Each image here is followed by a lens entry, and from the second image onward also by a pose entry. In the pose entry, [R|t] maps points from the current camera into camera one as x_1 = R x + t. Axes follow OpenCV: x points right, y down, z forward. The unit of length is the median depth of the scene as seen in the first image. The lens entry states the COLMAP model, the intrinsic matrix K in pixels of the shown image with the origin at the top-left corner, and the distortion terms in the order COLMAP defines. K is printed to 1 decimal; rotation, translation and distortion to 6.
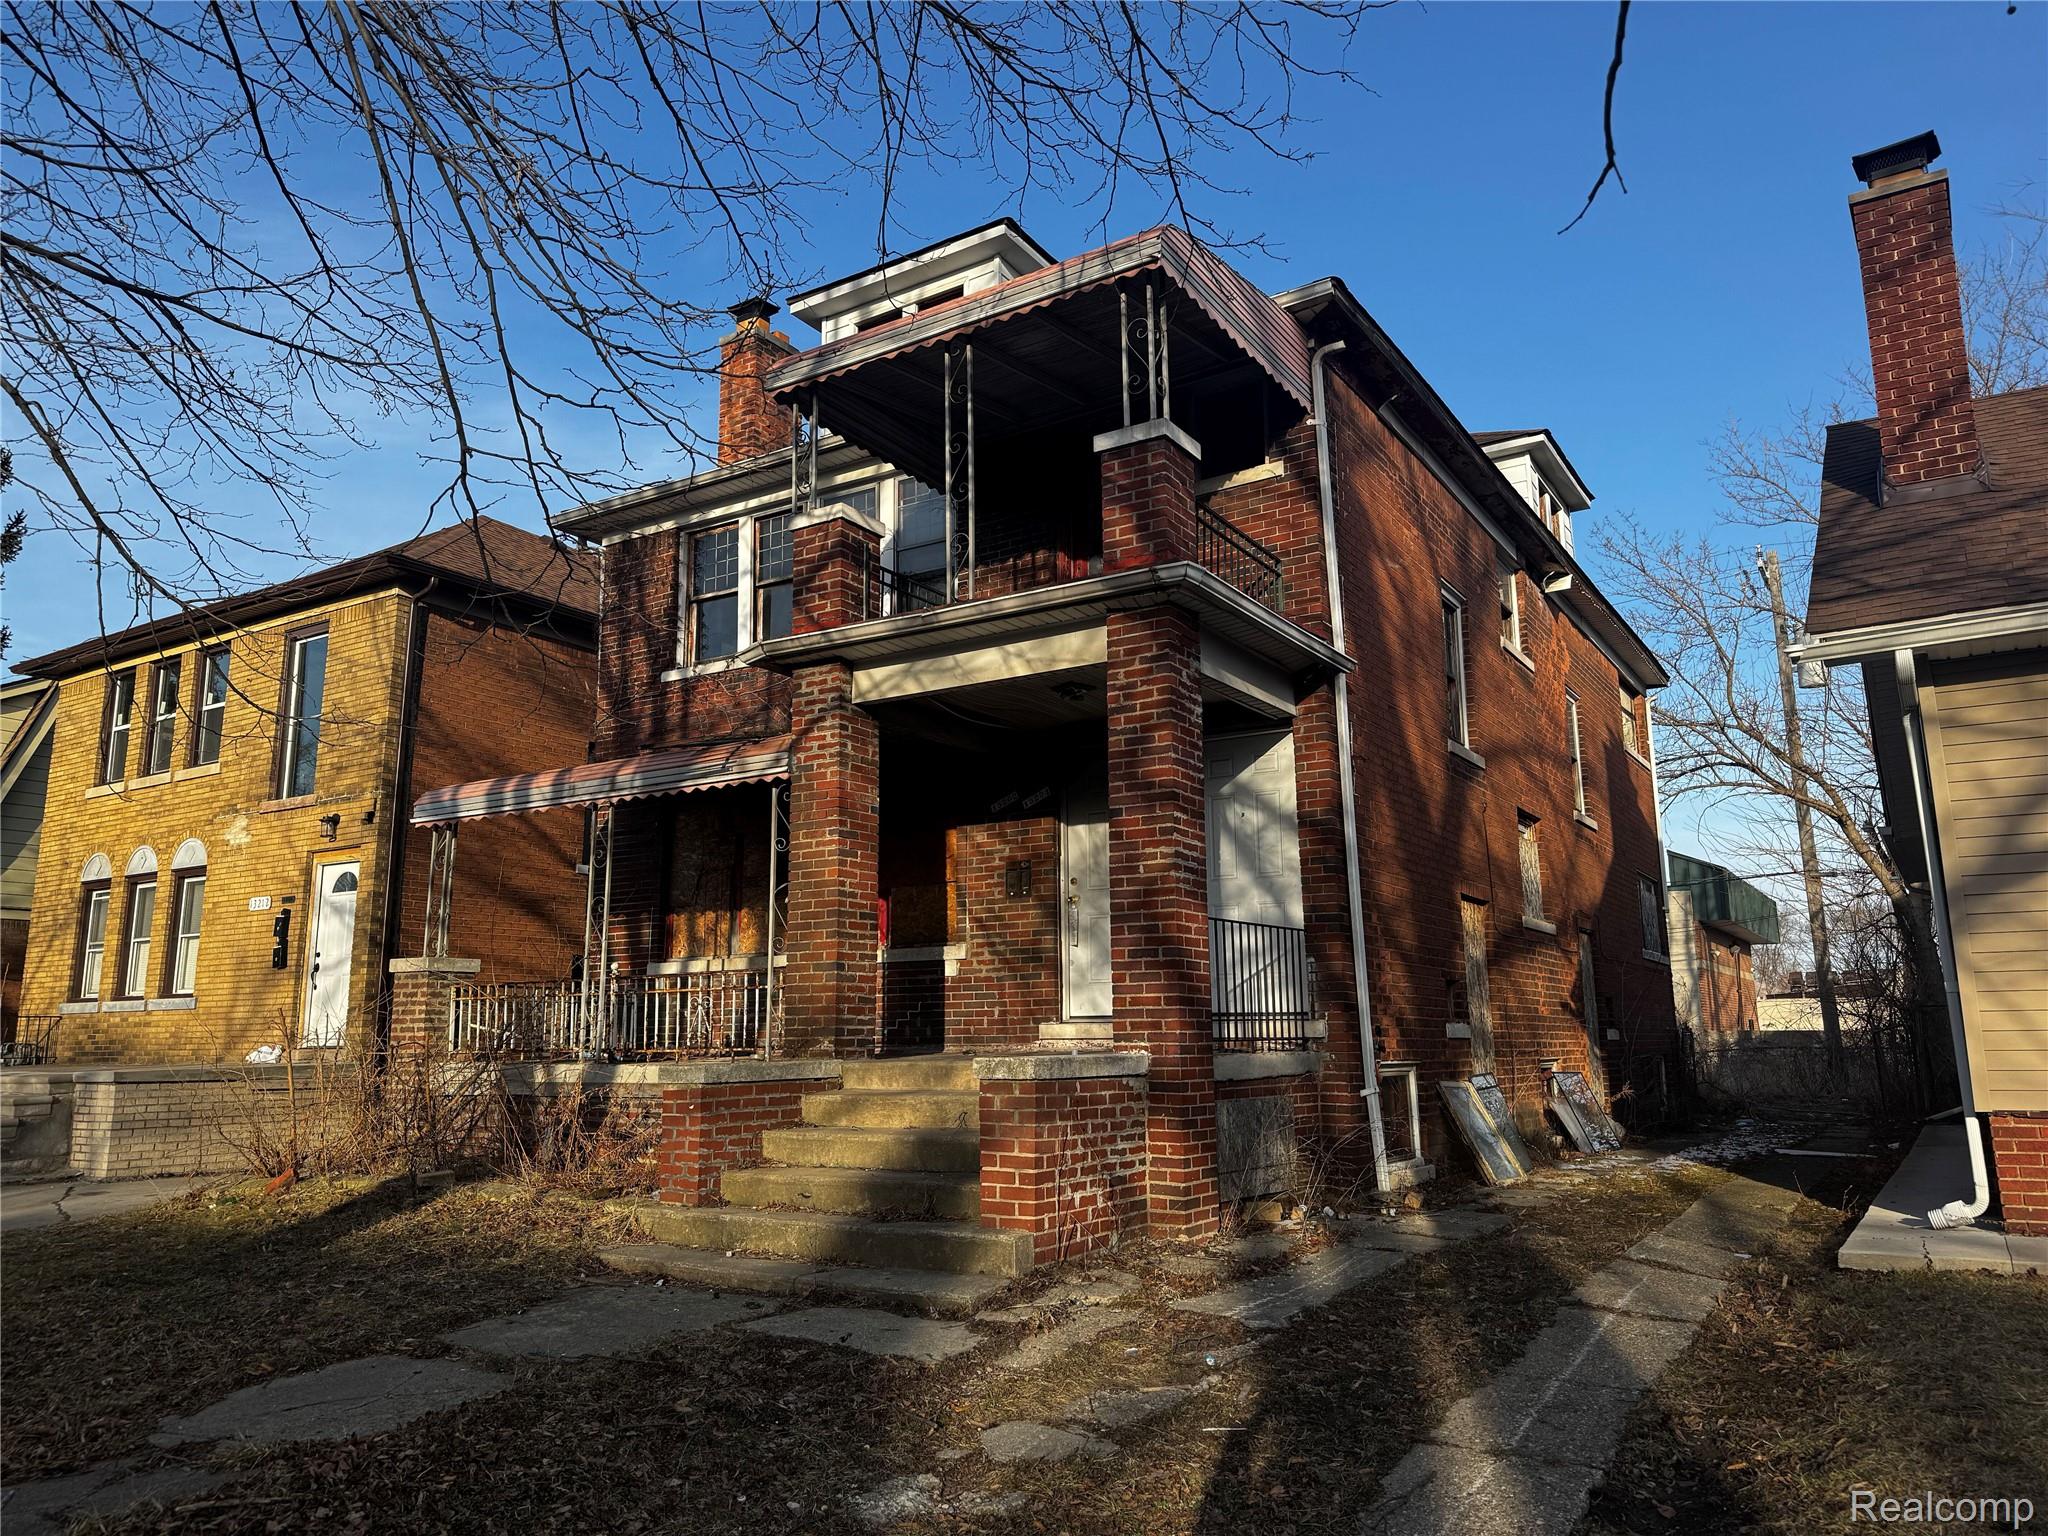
lens RADIAL K [[1421.5, 0, 1035.9], [0, 1421.5, 781.7], [0, 0, 1]] dist [0.128083, -0.196313]
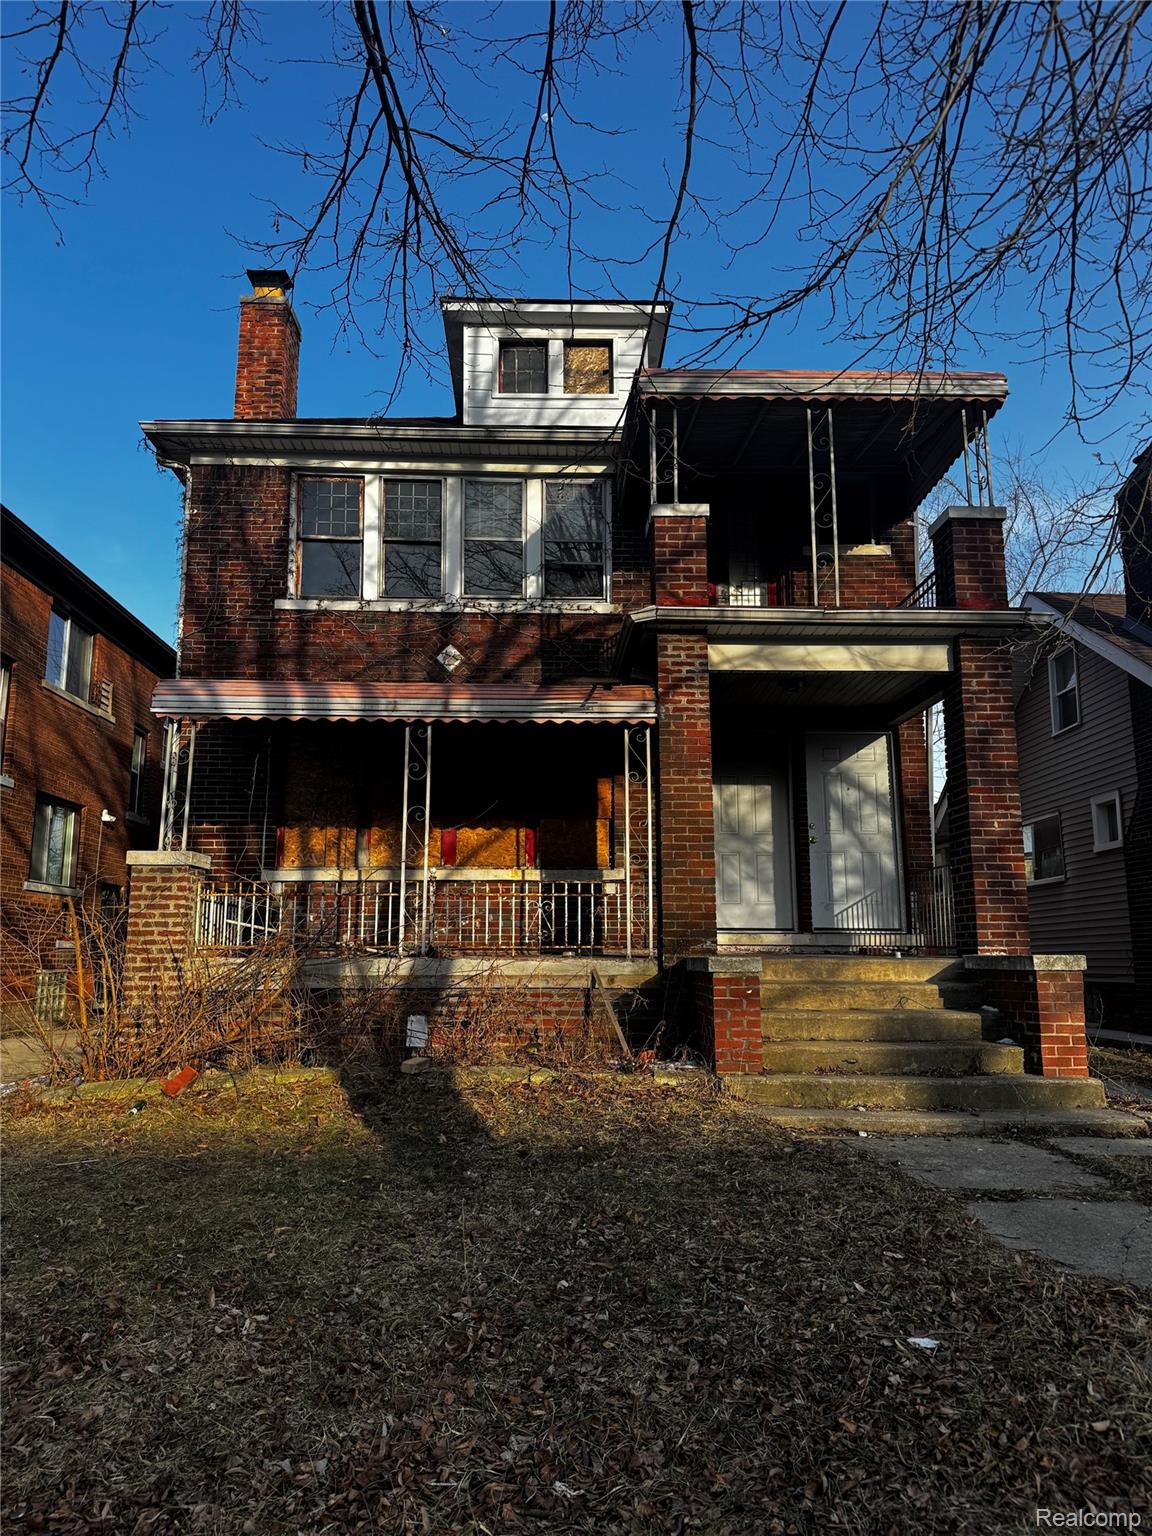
lens RADIAL K [[1070.5, 0, 582.6], [0, 1070.5, 782.2], [0, 0, 1]] dist [0.176338, -0.417219]
pose [[0.826358, 0.098759, 0.554418, -0.689800], [-0.106728, 0.994125, -0.018007, 0.066550], [-0.552939, -0.044292, 0.832044, 0.269616]]
